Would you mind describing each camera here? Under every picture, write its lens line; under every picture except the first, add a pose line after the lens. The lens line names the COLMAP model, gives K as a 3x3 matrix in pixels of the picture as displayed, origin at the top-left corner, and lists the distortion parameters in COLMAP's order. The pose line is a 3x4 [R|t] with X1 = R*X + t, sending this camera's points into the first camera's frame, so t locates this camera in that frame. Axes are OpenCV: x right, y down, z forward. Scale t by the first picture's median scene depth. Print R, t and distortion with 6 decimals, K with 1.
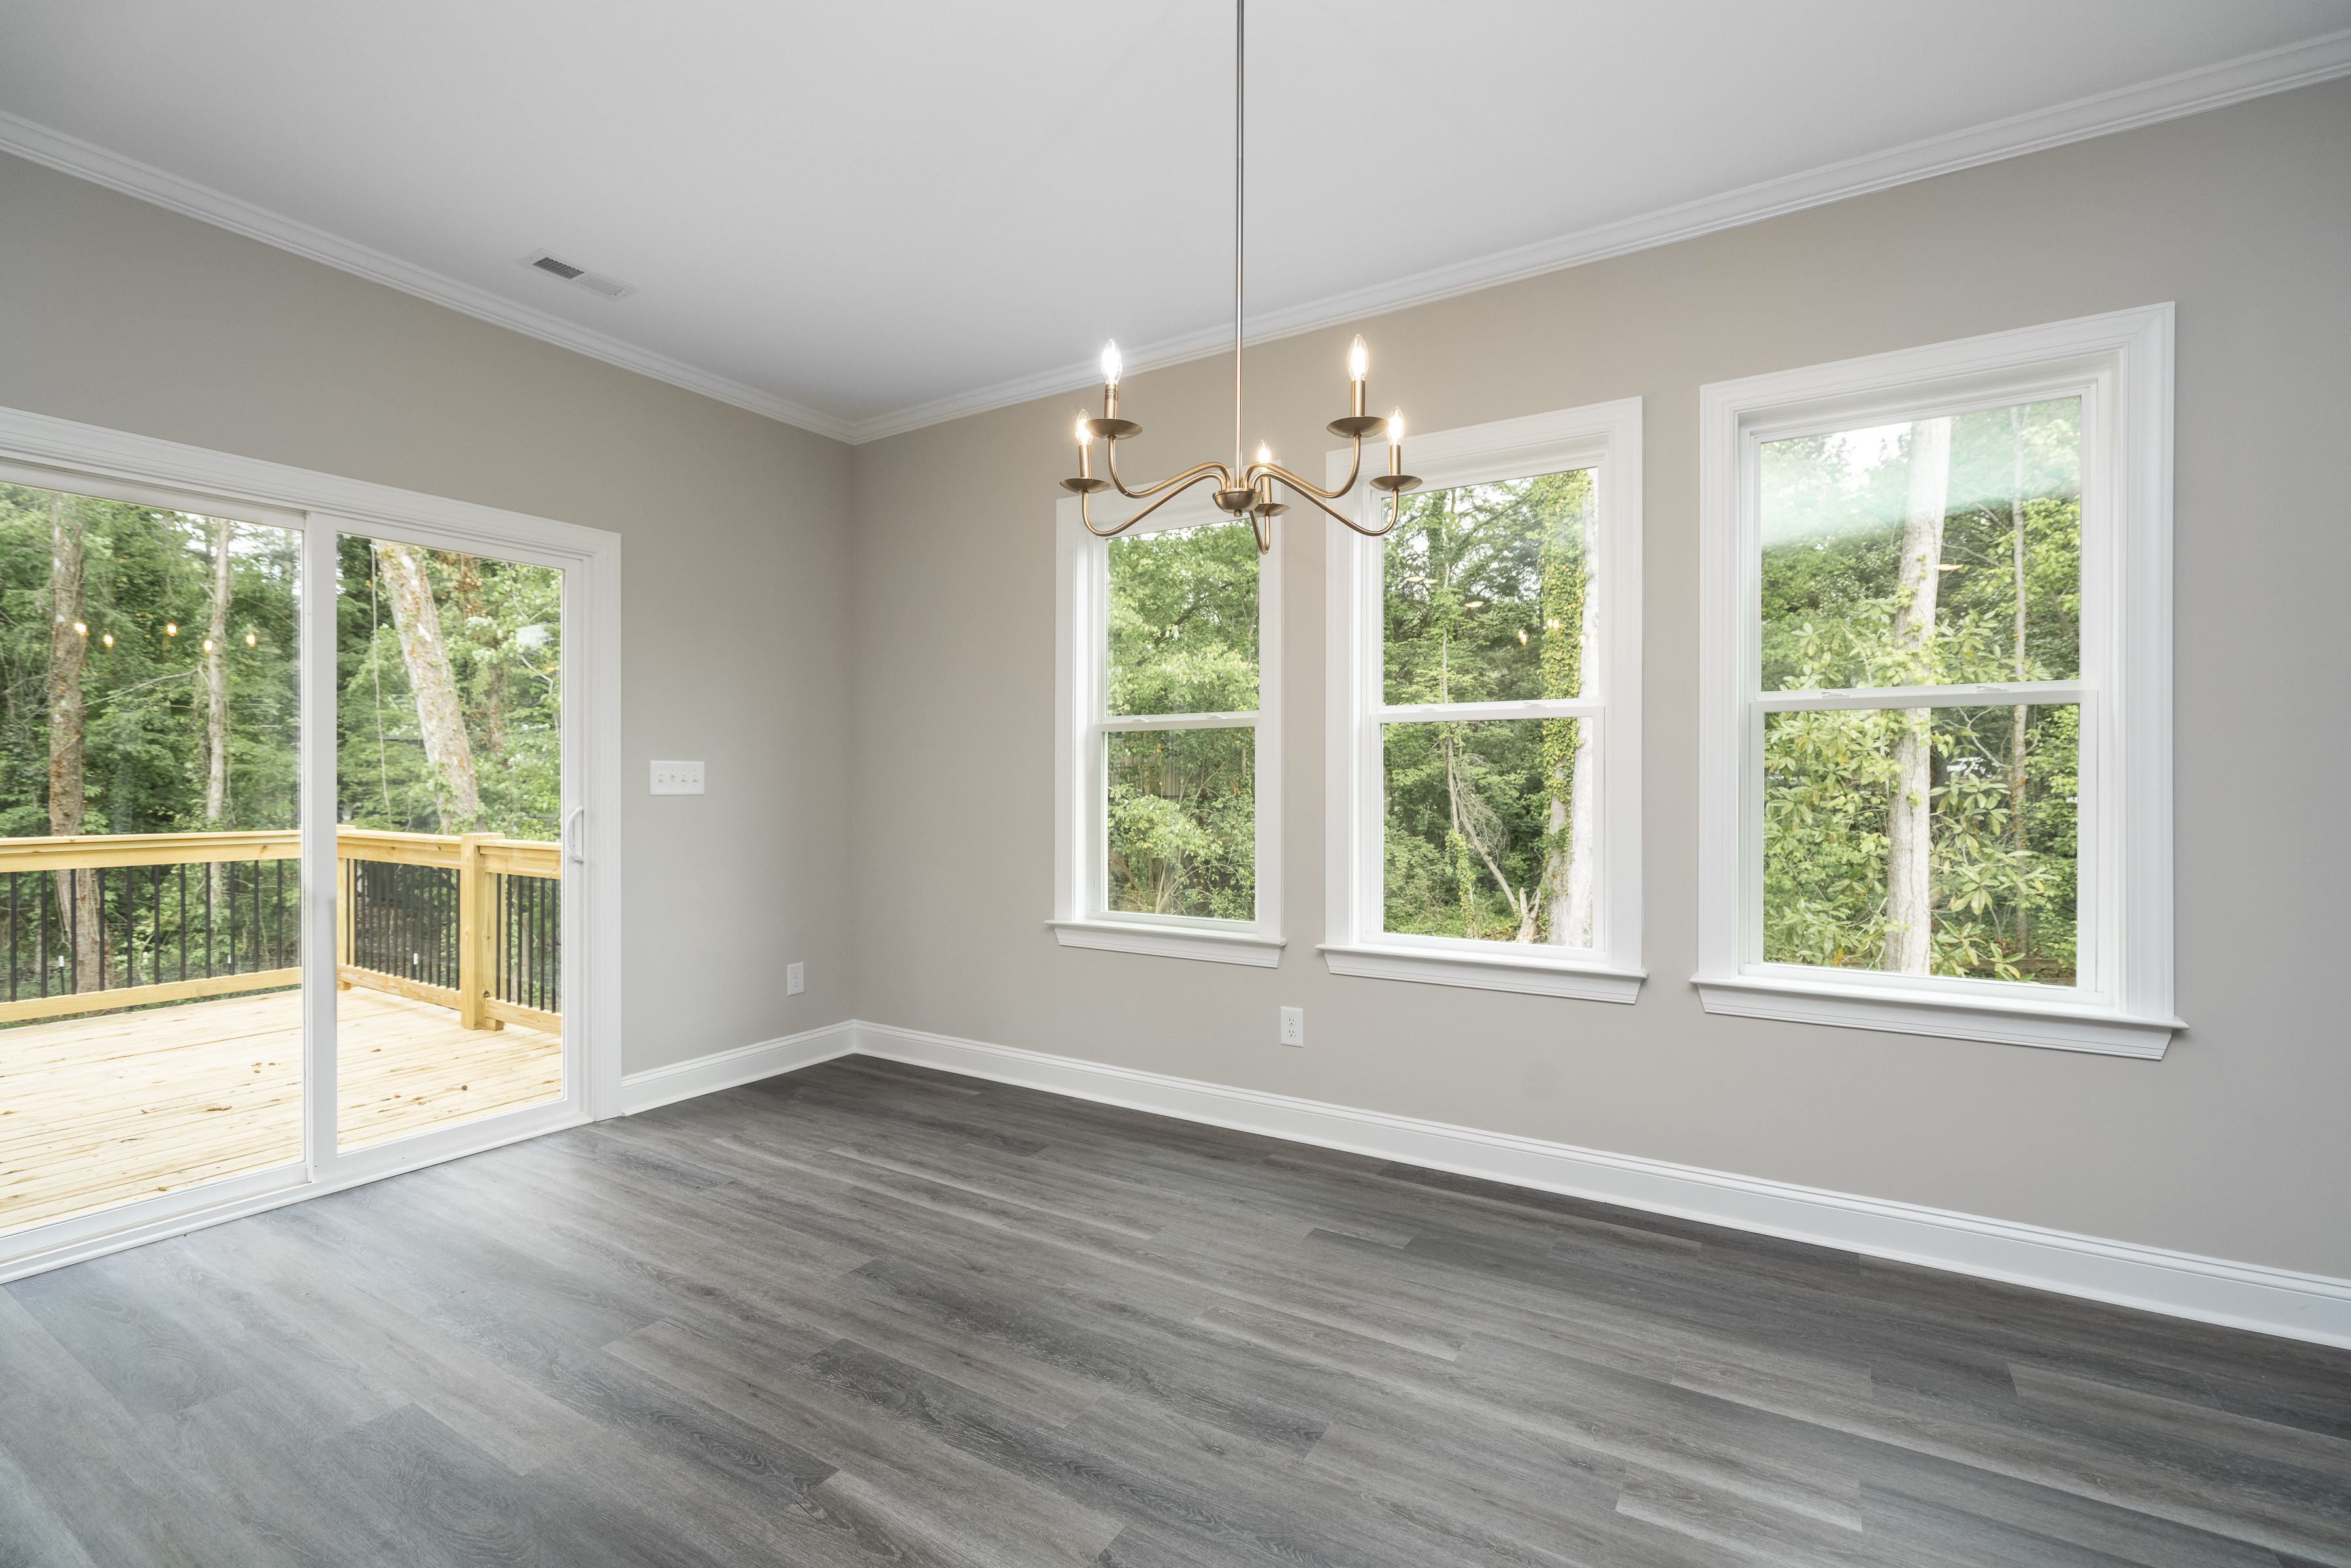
lens RADIAL K [[1044.3, 0, 1176.1], [0, 1044.3, 786.7], [0, 0, 1]] dist [-0.002773, 0.000182]
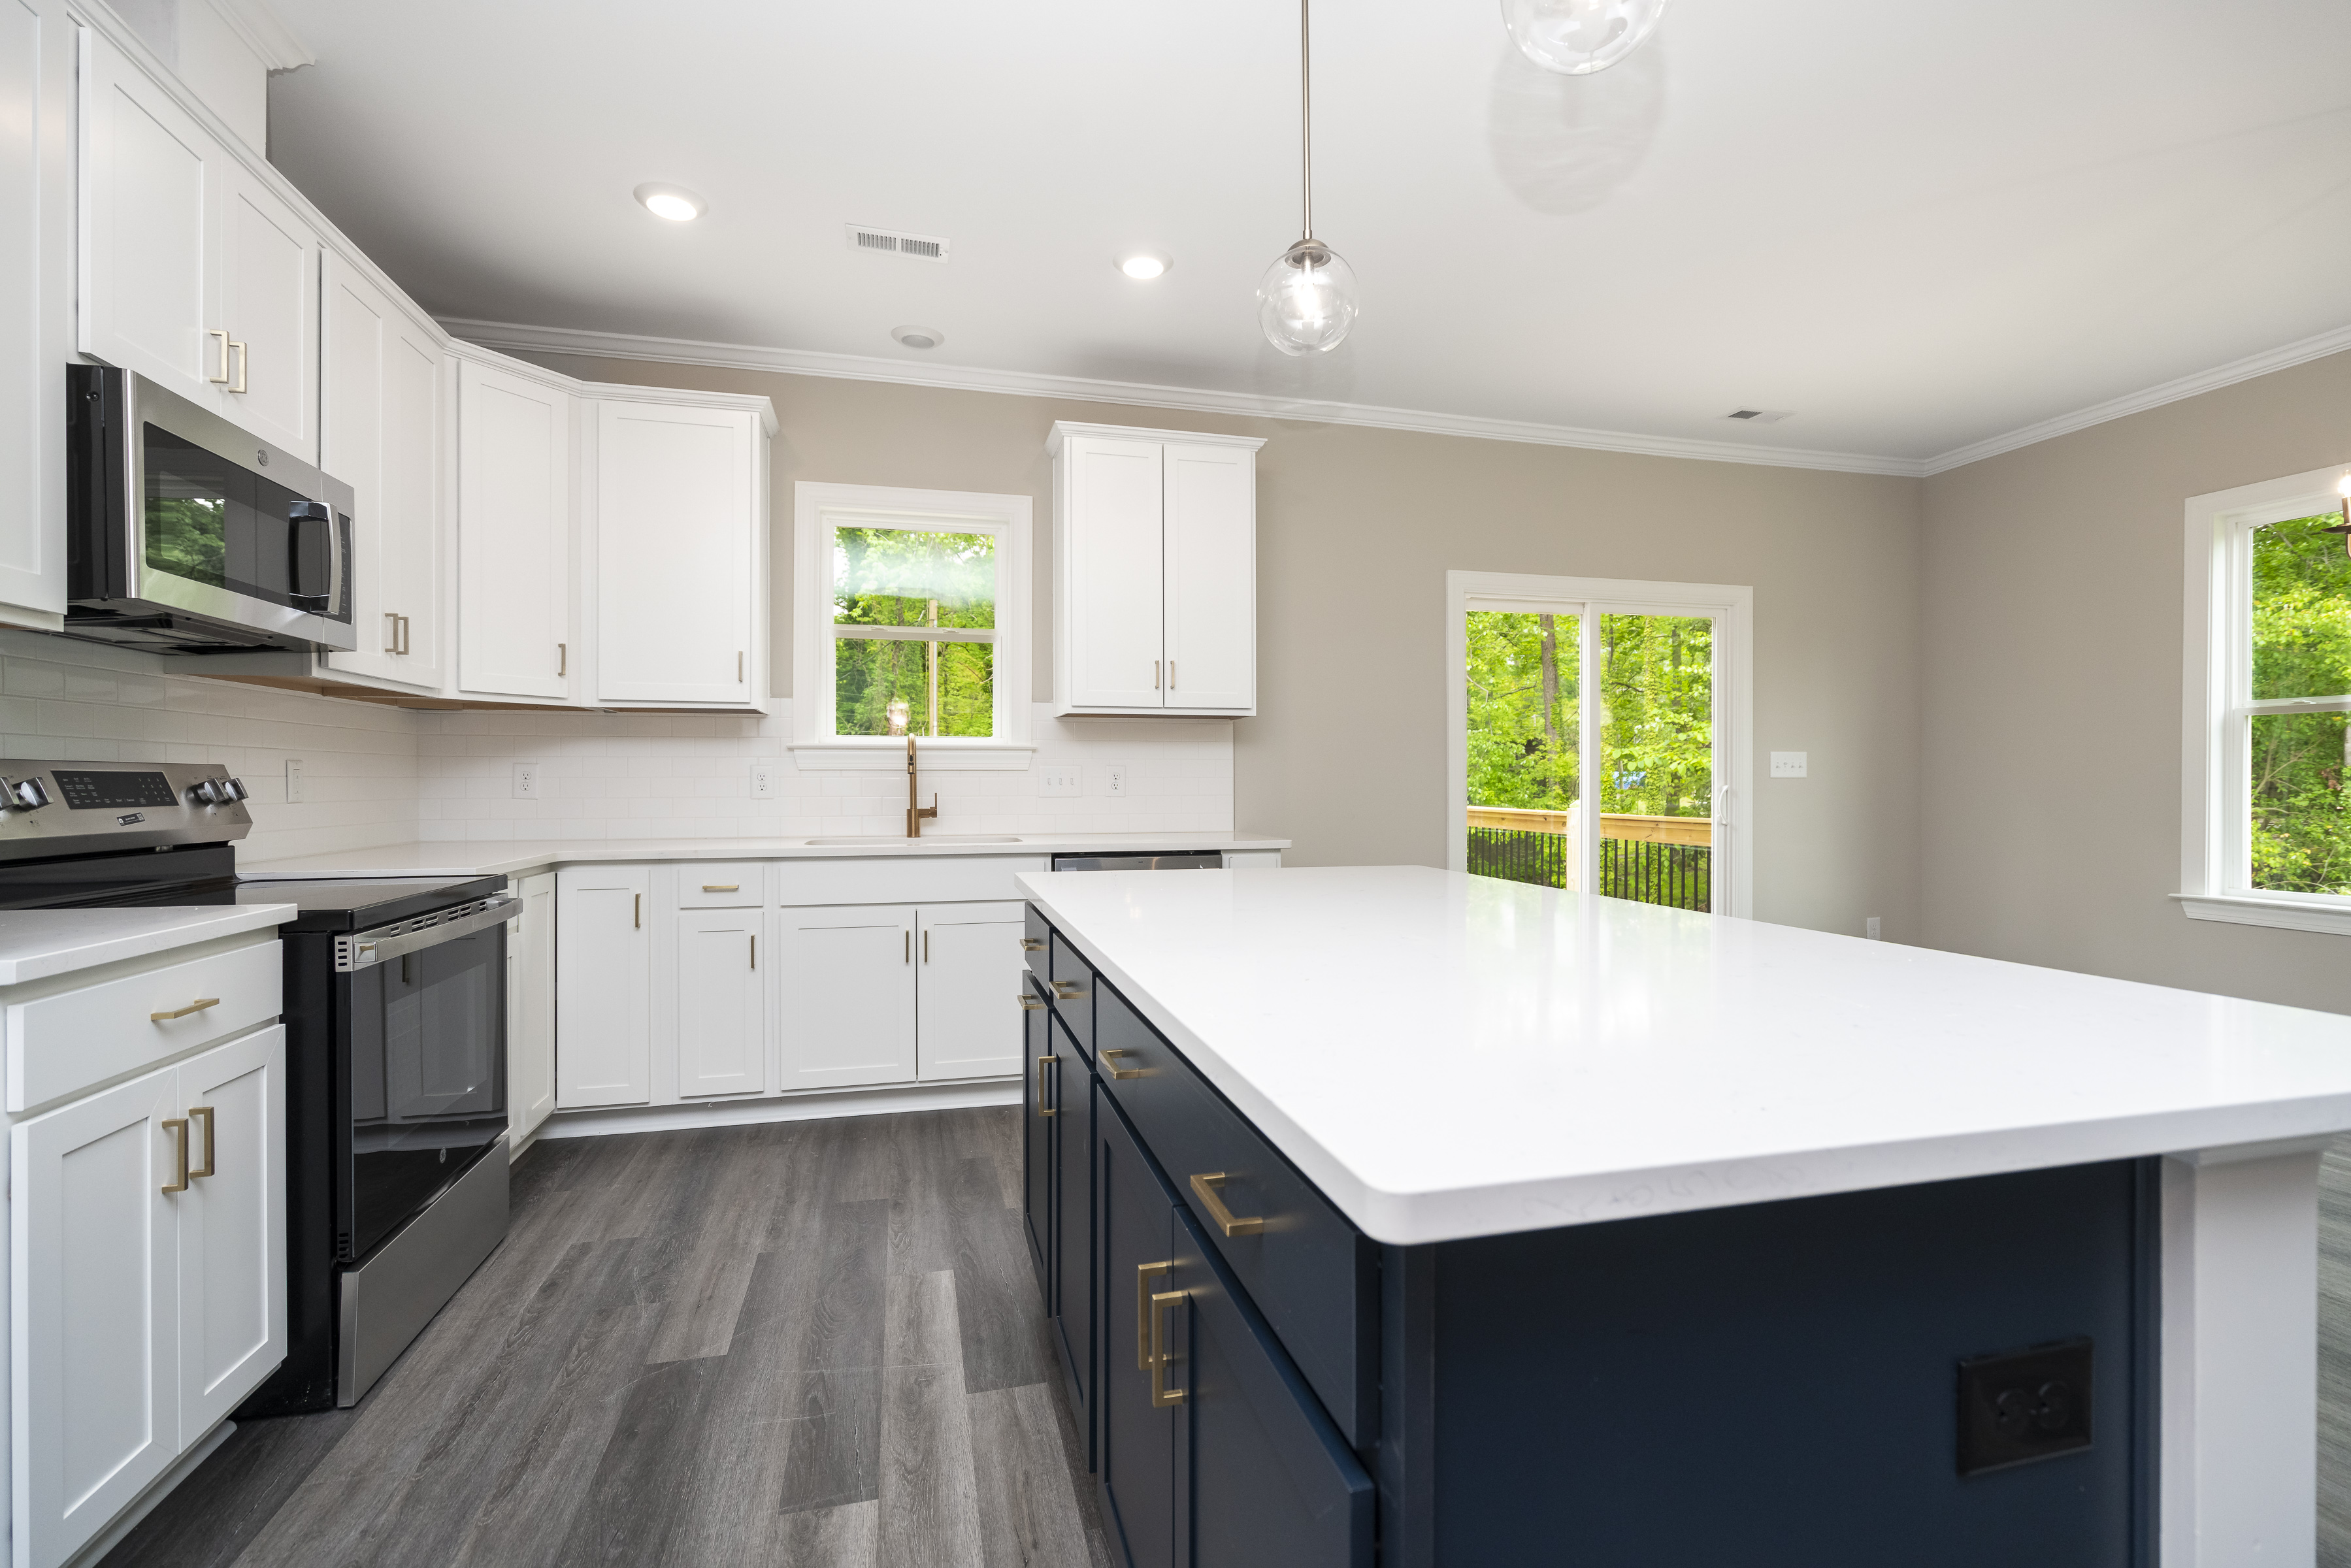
lens RADIAL K [[1058.9, 0, 1164.8], [0, 1058.9, 786.9], [0, 0, 1]] dist [-0.012434, 0.000897]
pose [[0.720805, 0.001819, -0.693135, -0.091586], [0.000709, 0.999994, 0.003362, 0.010370], [0.693137, -0.002914, 0.720800, -0.375164]]
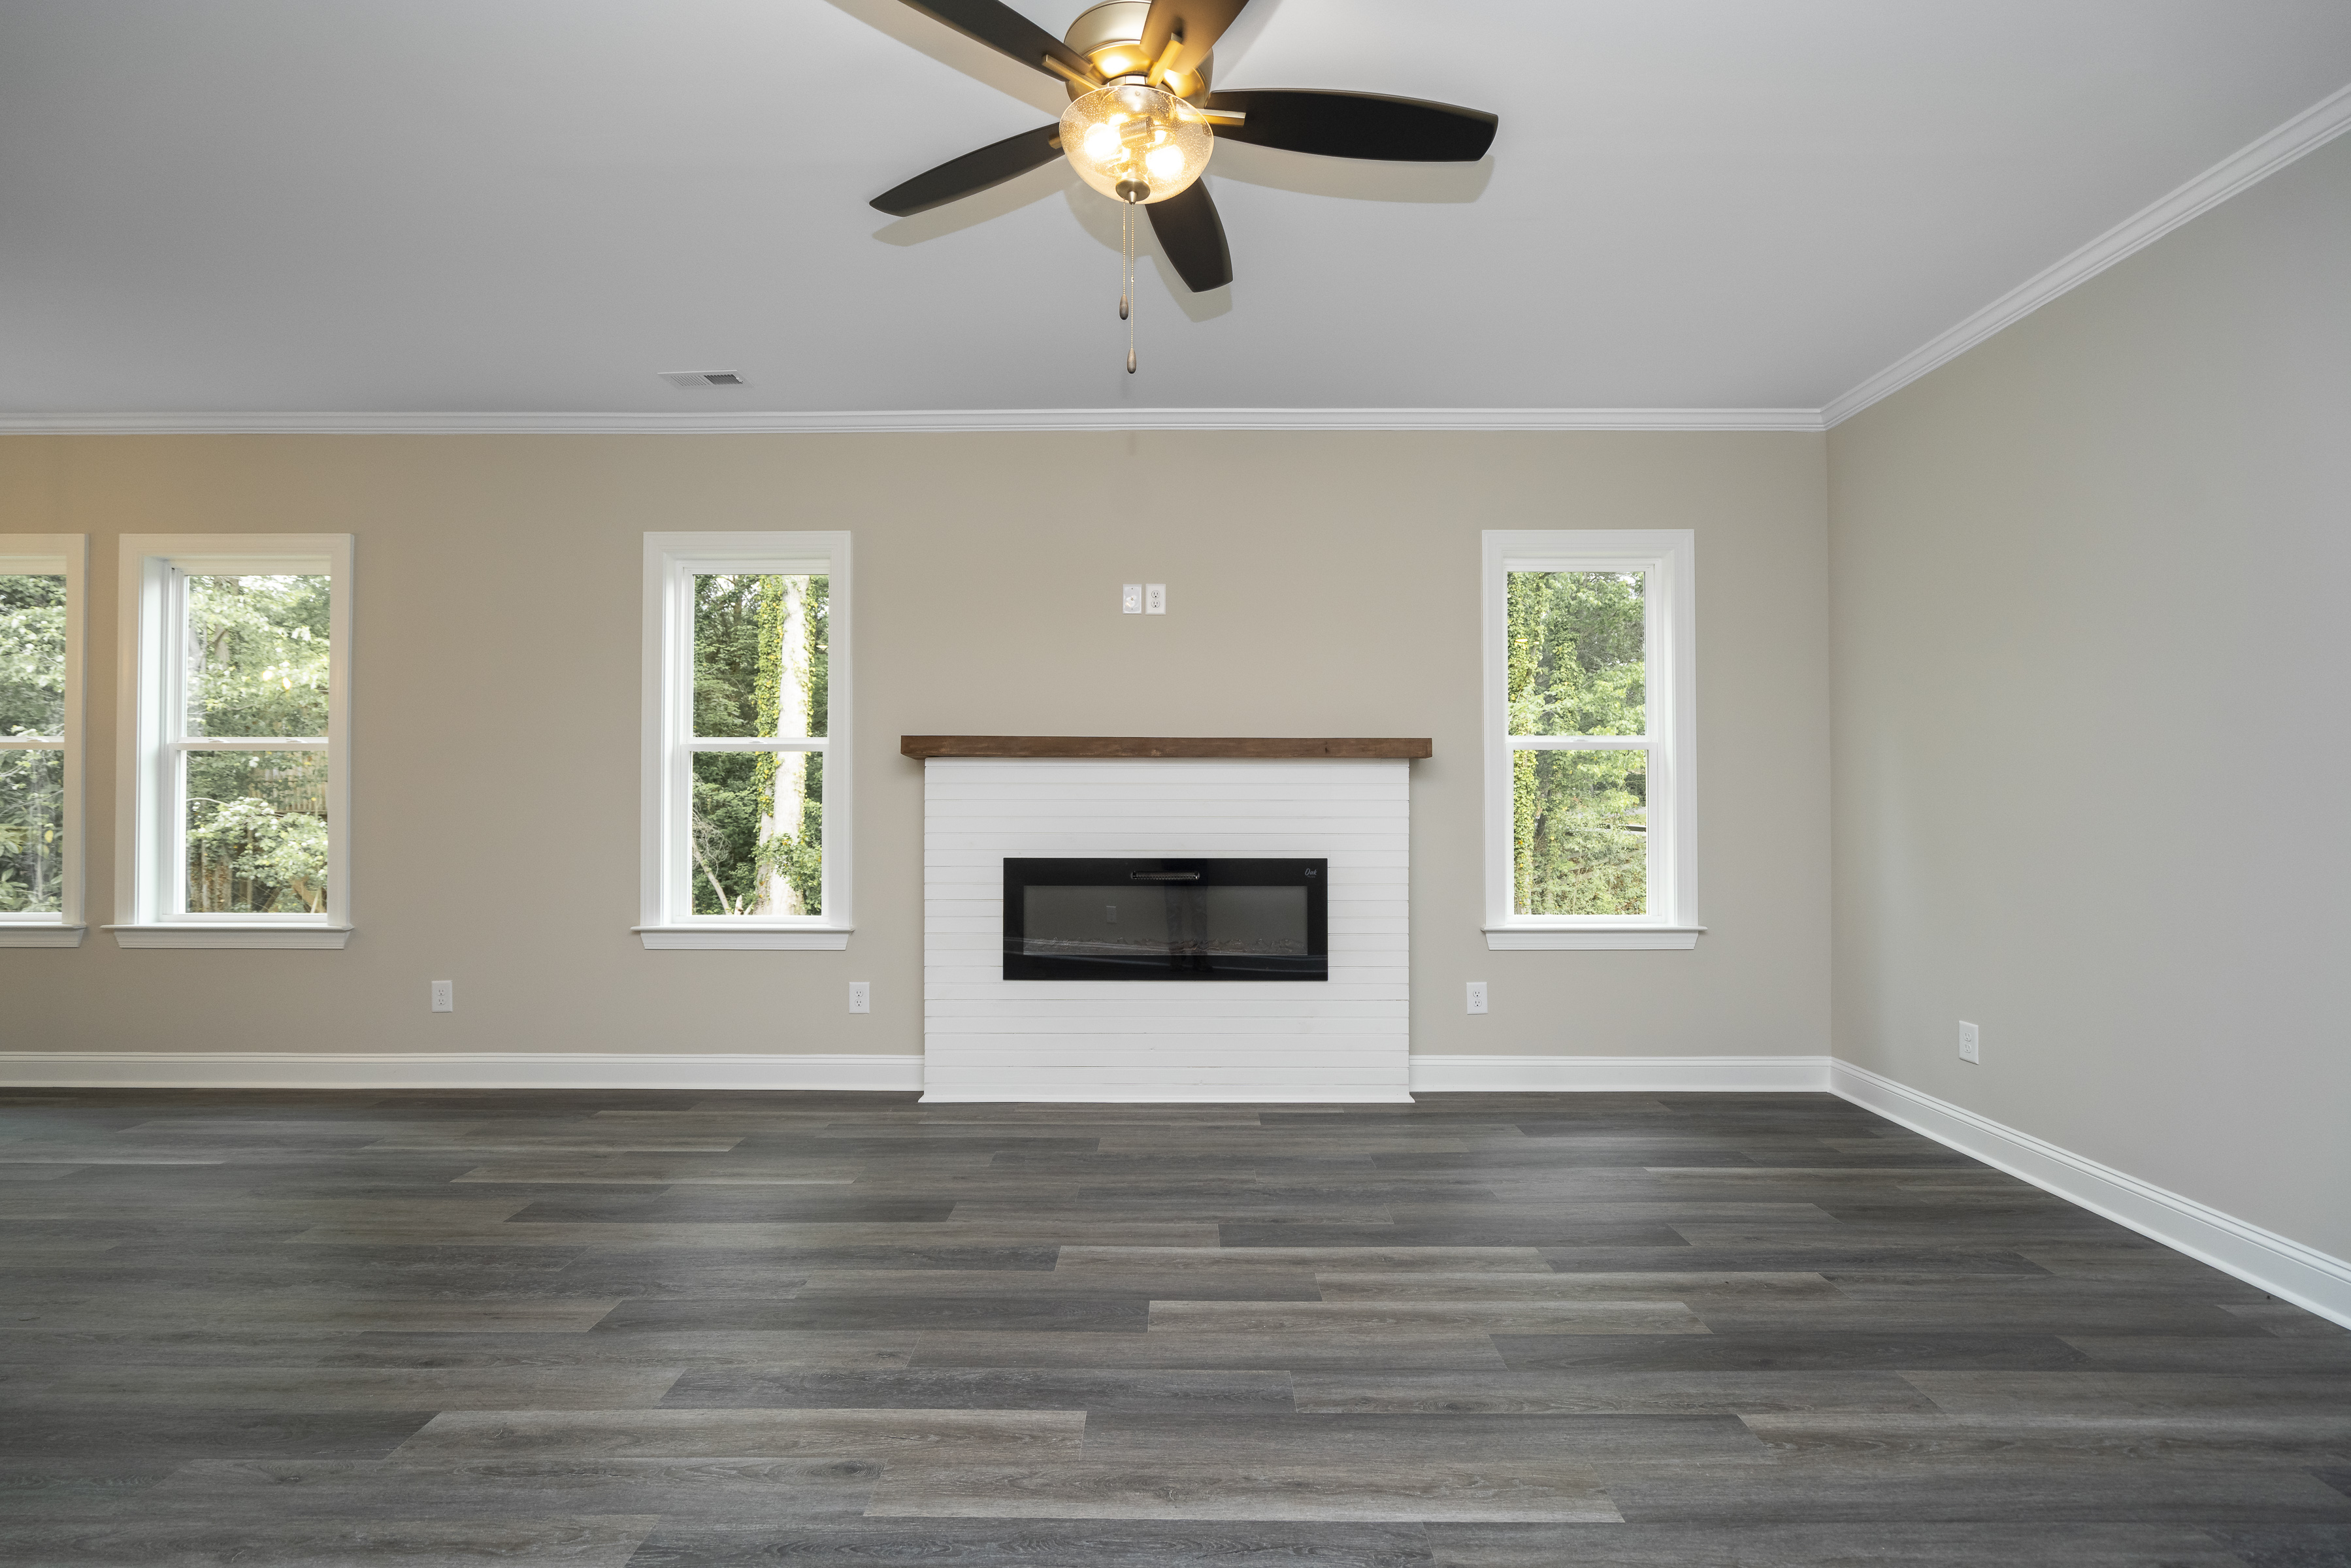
lens RADIAL K [[1052.8, 0, 1183.4], [0, 1052.8, 787.3], [0, 0, 1]] dist [-0.001621, 0.000677]
pose [[0.858180, 0.003864, 0.513334, 0.586534], [0.002462, 0.999929, -0.011642, 0.002004], [-0.513343, 0.011255, 0.858110, -0.619349]]
